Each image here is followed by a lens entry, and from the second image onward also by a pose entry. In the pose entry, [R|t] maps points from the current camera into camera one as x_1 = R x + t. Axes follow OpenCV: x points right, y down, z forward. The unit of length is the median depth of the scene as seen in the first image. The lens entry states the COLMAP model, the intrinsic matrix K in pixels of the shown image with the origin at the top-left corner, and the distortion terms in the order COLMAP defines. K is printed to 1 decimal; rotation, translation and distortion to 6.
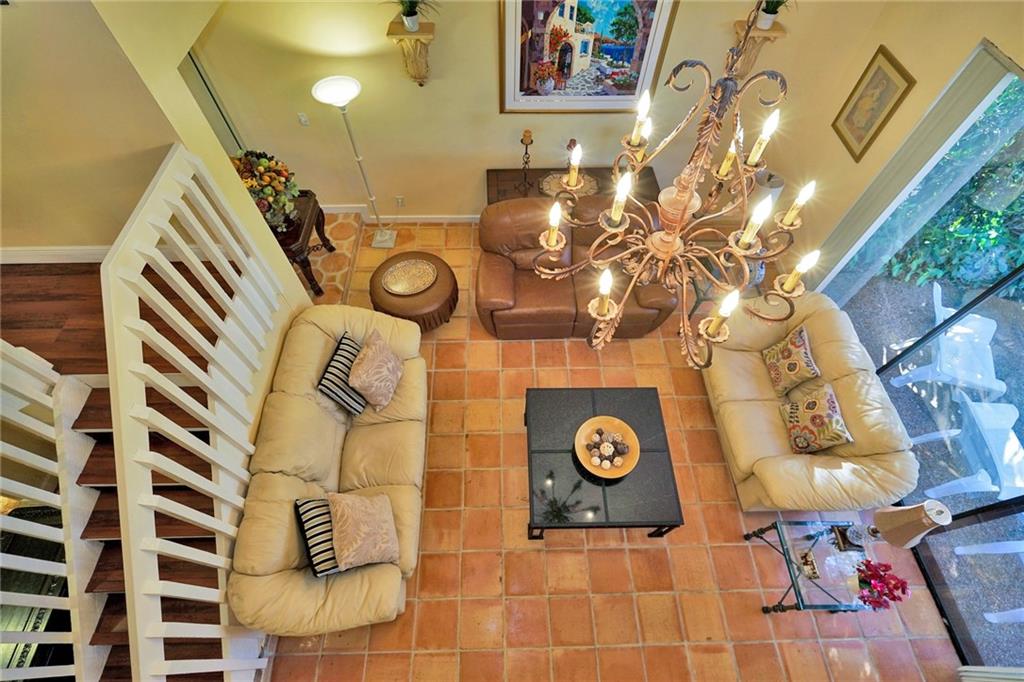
lens RADIAL K [[471.6, 0, 512.0], [0, 471.6, 341.0], [0, 0, 1]] dist [-0.001071, 0.000641]
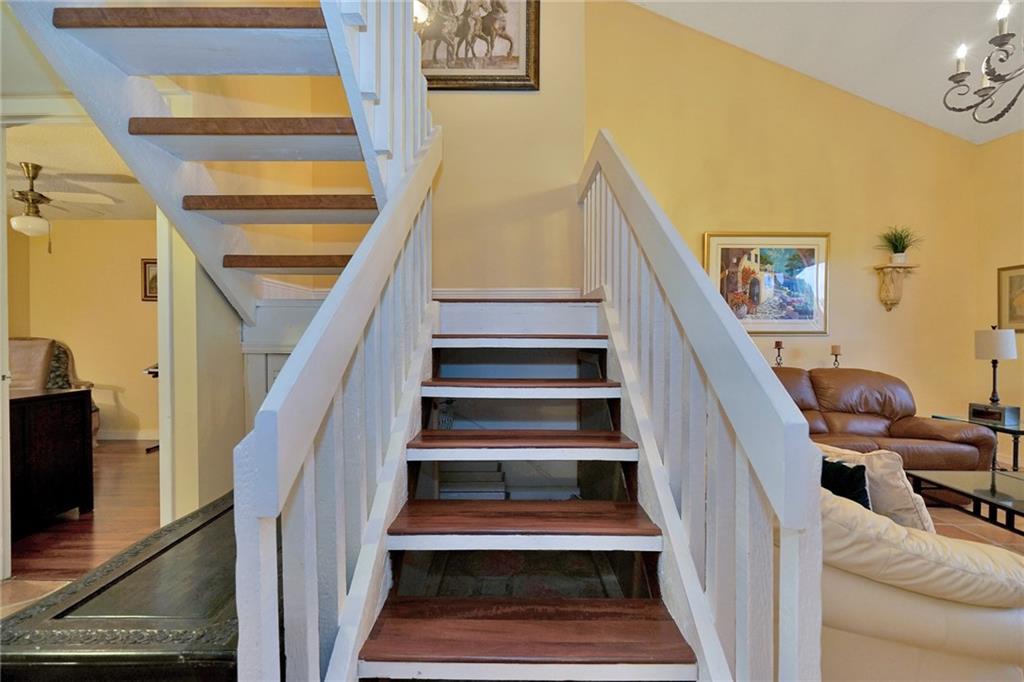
lens RADIAL K [[465.8, 0, 512.0], [0, 465.8, 341.0], [0, 0, 1]] dist [-0.006008, 0.005122]
pose [[0.999660, -0.004449, -0.025695, -0.544157], [-0.018986, 0.551274, -0.834108, 0.592625], [0.017876, 0.834312, 0.551002, 0.398102]]
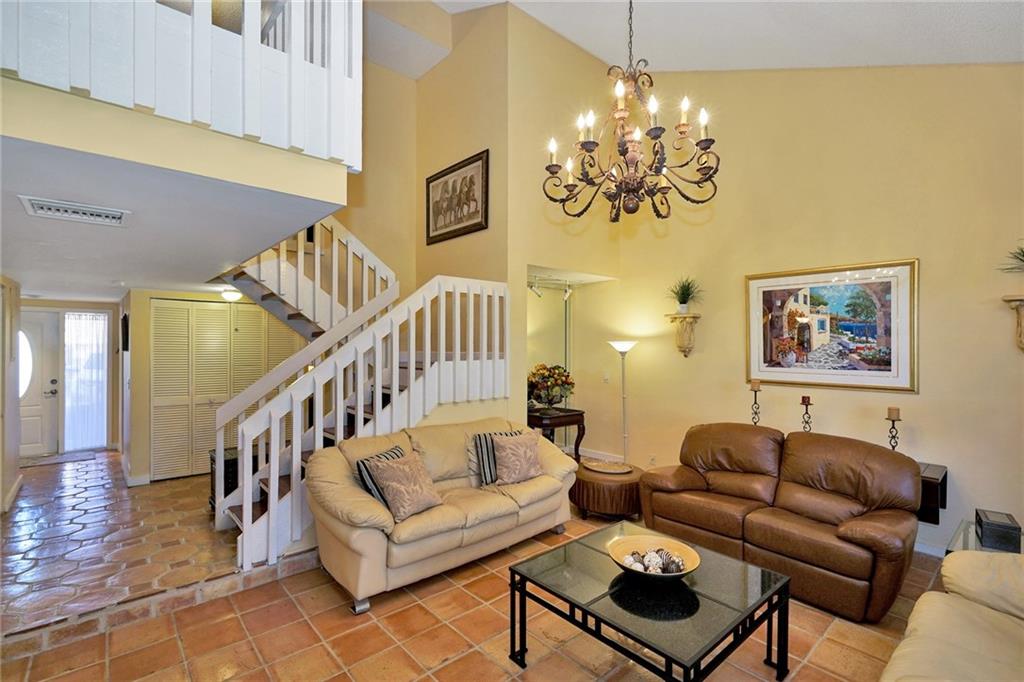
lens RADIAL K [[471.6, 0, 512.0], [0, 471.6, 341.0], [0, 0, 1]] dist [-0.001071, 0.000641]
pose [[0.643778, -0.012347, -0.765113, 0.547889], [-0.642893, 0.533557, -0.549550, 0.516126], [0.415017, 0.845674, 0.335554, 0.334030]]
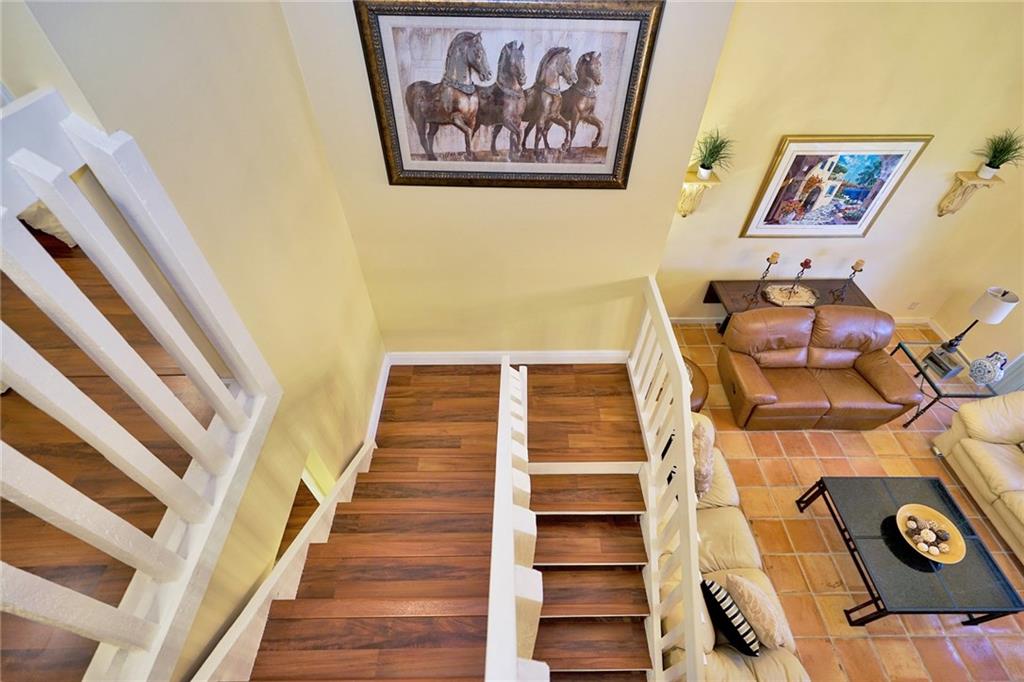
lens RADIAL K [[465.8, 0, 512.0], [0, 465.8, 341.0], [0, 0, 1]] dist [-0.006008, 0.005122]
pose [[0.999966, 0.007186, -0.003960, -0.671950], [-0.007773, 0.984237, -0.176685, -0.014675], [0.002628, 0.176710, 0.984260, -0.126965]]
